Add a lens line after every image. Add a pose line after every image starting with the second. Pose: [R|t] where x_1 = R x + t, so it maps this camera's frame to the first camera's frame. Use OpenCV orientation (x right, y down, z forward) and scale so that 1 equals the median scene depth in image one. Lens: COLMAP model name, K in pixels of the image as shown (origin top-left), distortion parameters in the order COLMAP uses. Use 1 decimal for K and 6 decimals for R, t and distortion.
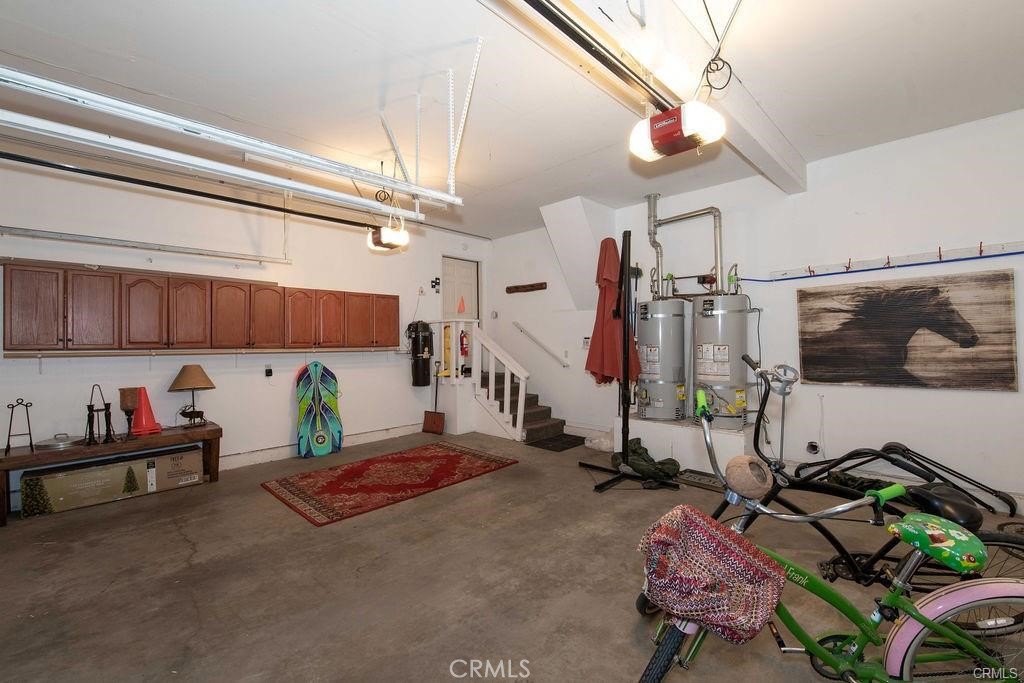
lens RADIAL K [[439.2, 0, 509.1], [0, 439.2, 337.3], [0, 0, 1]] dist [-0.000863, -0.000069]
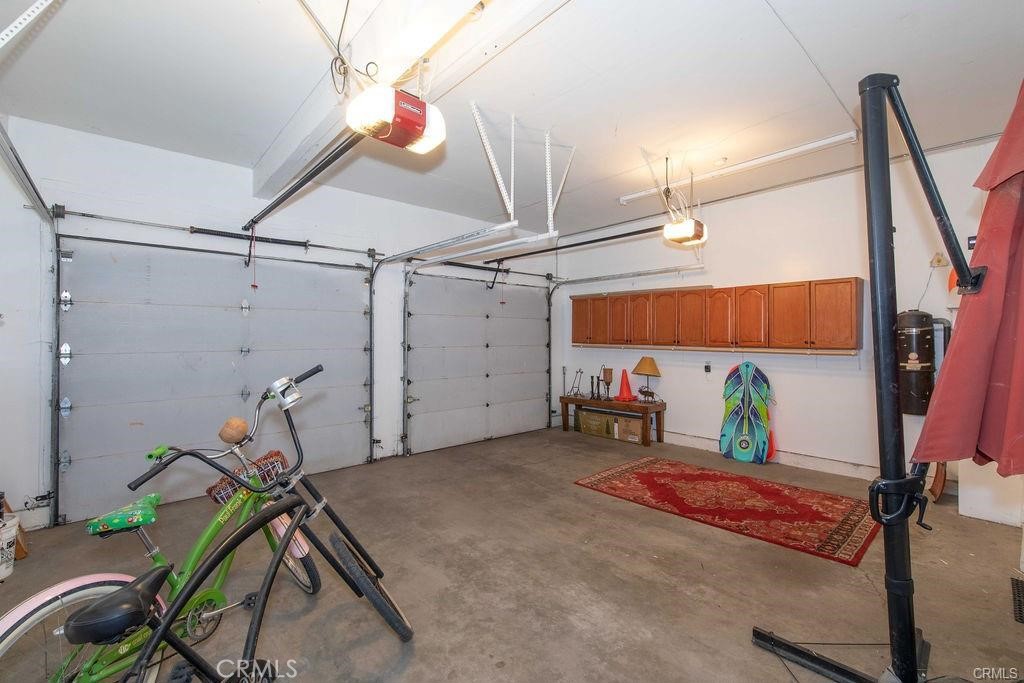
lens RADIAL K [[439.2, 0, 509.1], [0, 439.2, 337.3], [0, 0, 1]] dist [-0.000863, -0.000069]
pose [[-0.063262, 0.010073, -0.997946, 0.699837], [0.008249, 0.999920, 0.009570, -0.014771], [0.997963, -0.007626, -0.063340, 0.708075]]
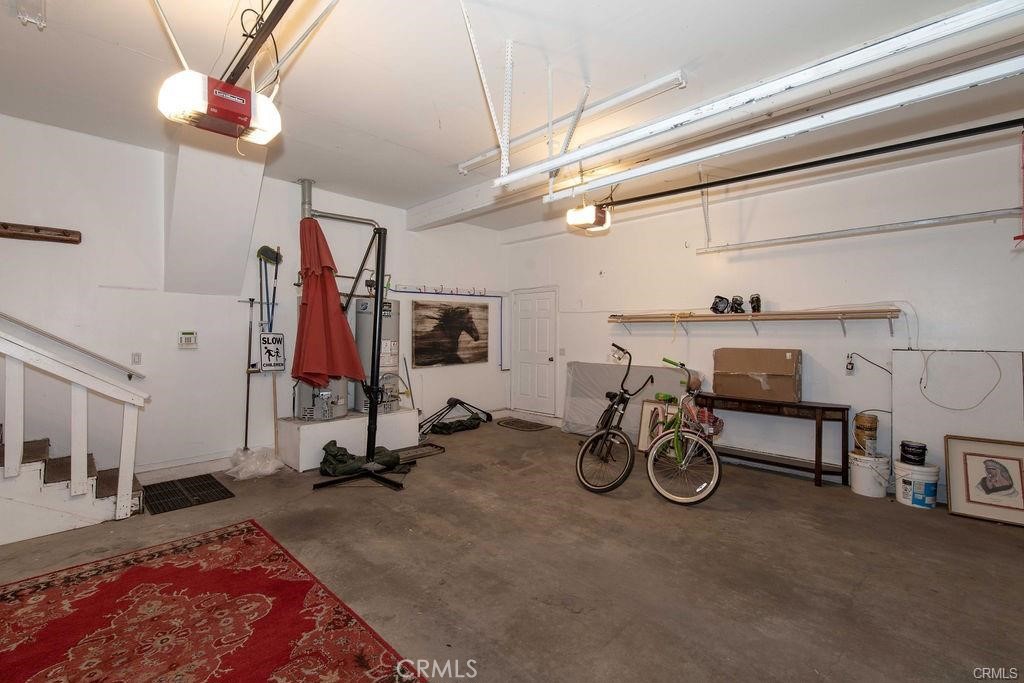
lens RADIAL K [[439.2, 0, 509.1], [0, 439.2, 337.3], [0, 0, 1]] dist [-0.000863, -0.000069]
pose [[-0.009049, 0.005608, 0.999943, -0.751029], [-0.007356, 0.999957, -0.005674, 0.012808], [-0.999932, -0.007407, -0.009007, 0.733022]]
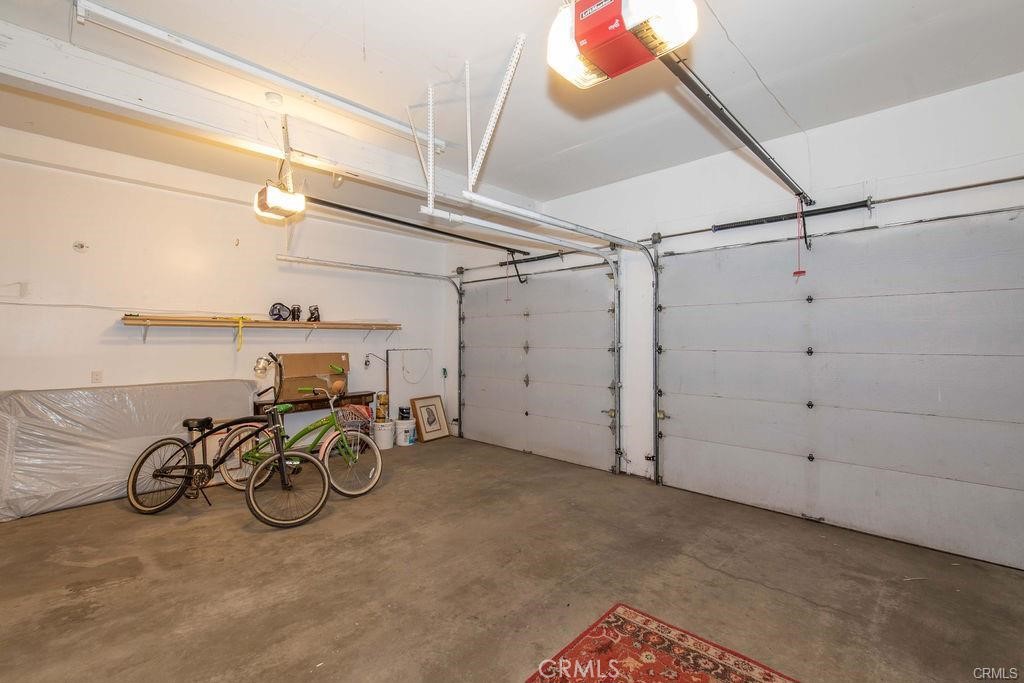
lens RADIAL K [[443.5, 0, 507.7], [0, 443.5, 337.0], [0, 0, 1]] dist [-0.000534, 0.000085]
pose [[-0.999770, 0.011407, -0.018162, -0.192766], [0.011522, 0.999914, -0.006223, -0.001410], [0.018090, -0.006430, -0.999816, 1.363747]]
